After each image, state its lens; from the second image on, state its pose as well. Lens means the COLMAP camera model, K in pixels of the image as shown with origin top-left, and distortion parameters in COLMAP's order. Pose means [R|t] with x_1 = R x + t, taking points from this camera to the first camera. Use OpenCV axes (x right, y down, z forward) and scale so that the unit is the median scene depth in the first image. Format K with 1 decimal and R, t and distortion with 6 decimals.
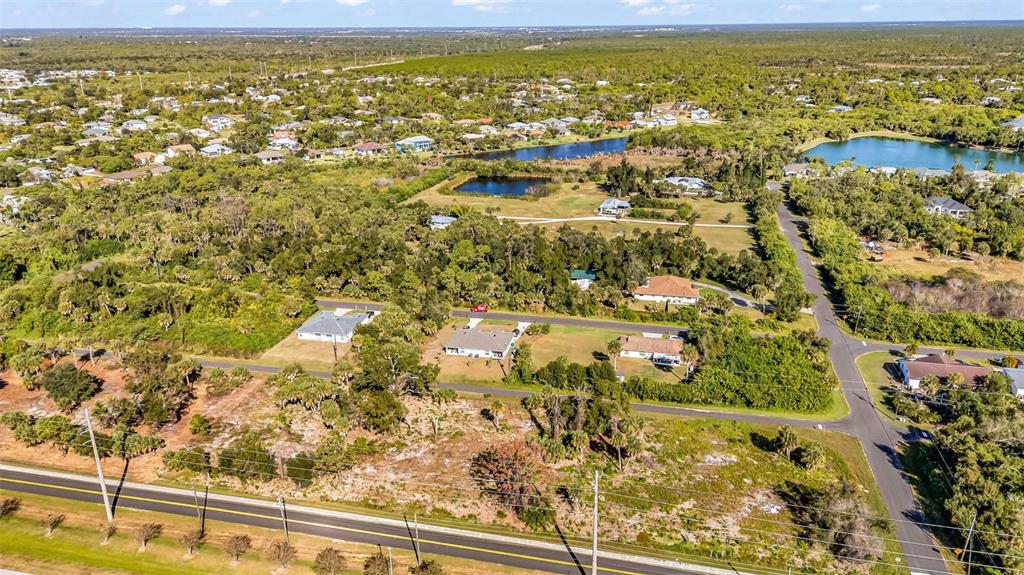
lens RADIAL K [[747.1, 0, 512.0], [0, 747.1, 287.5], [0, 0, 1]] dist [0.079900, -0.071450]
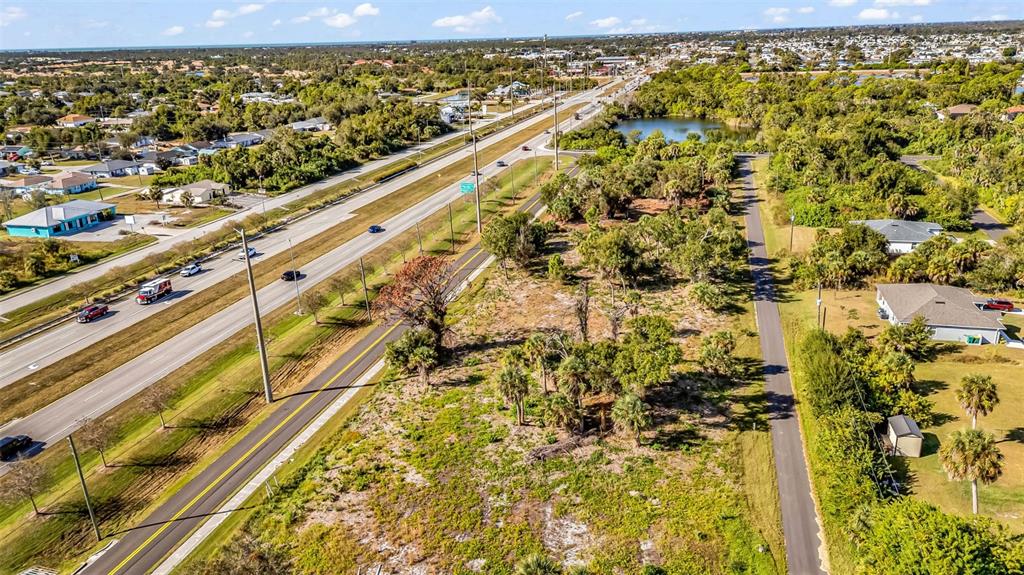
lens RADIAL K [[747.1, 0, 512.0], [0, 747.1, 287.5], [0, 0, 1]] dist [0.079900, -0.071450]
pose [[-0.029087, 0.325944, -0.944942, 0.416071], [-0.302598, 0.898113, 0.319105, -0.019648], [0.952674, 0.295219, 0.072506, 0.584449]]
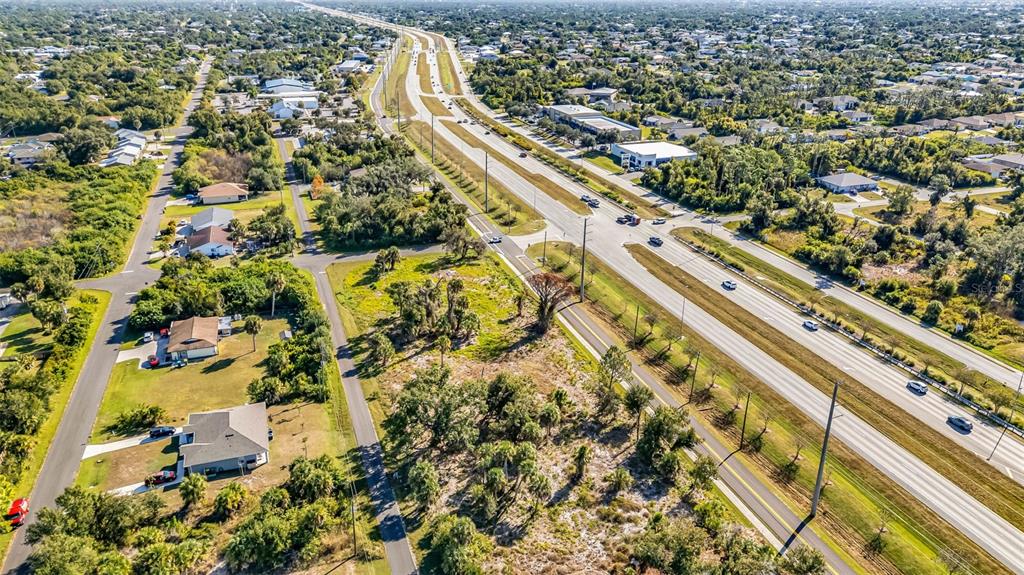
lens RADIAL K [[747.1, 0, 512.0], [0, 747.1, 287.5], [0, 0, 1]] dist [0.079900, -0.071450]
pose [[-0.526493, -0.305782, 0.793285, -0.554902], [0.285916, 0.815050, 0.503931, -0.245180], [-0.800660, 0.492129, -0.341690, 0.844002]]
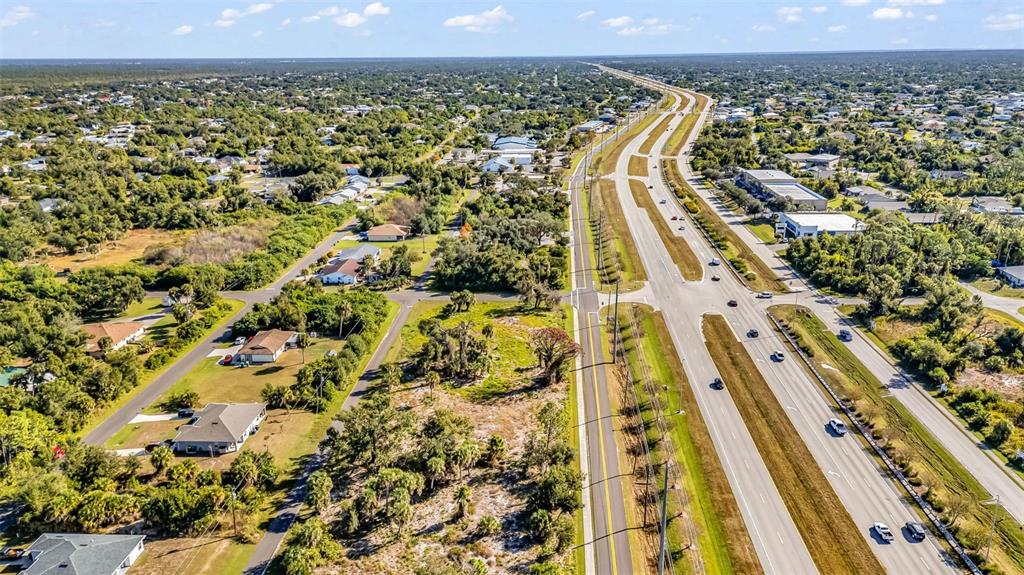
lens RADIAL K [[747.1, 0, 512.0], [0, 747.1, 287.5], [0, 0, 1]] dist [0.079900, -0.071450]
pose [[-0.172793, -0.284285, 0.943040, -0.683008], [0.336955, 0.882611, 0.327809, -0.177819], [-0.925529, 0.374405, -0.056718, 0.628343]]
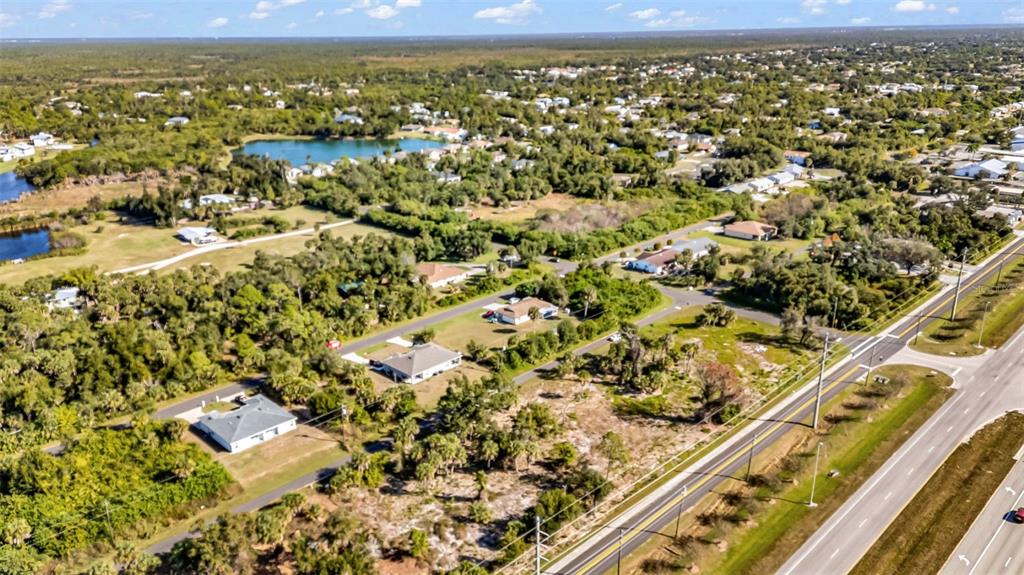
lens RADIAL K [[740.2, 0, 512.0], [0, 740.2, 287.5], [0, 0, 1]] dist [0.090261, -0.072852]
pose [[0.527780, -0.276926, 0.802970, -0.622780], [0.291221, 0.947054, 0.135202, -0.095446], [-0.797896, 0.162485, 0.580483, 0.303655]]
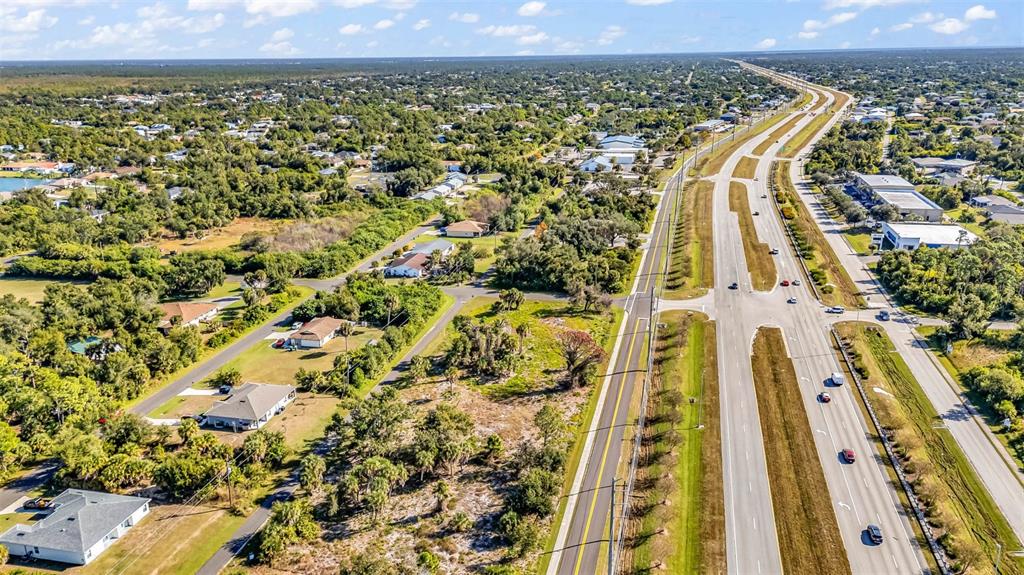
lens RADIAL K [[747.1, 0, 512.0], [0, 747.1, 287.5], [0, 0, 1]] dist [0.079900, -0.071450]
pose [[0.004123, -0.290866, 0.956755, -0.690935], [0.344380, 0.898650, 0.271718, -0.144658], [-0.938821, 0.328367, 0.103873, 0.532281]]
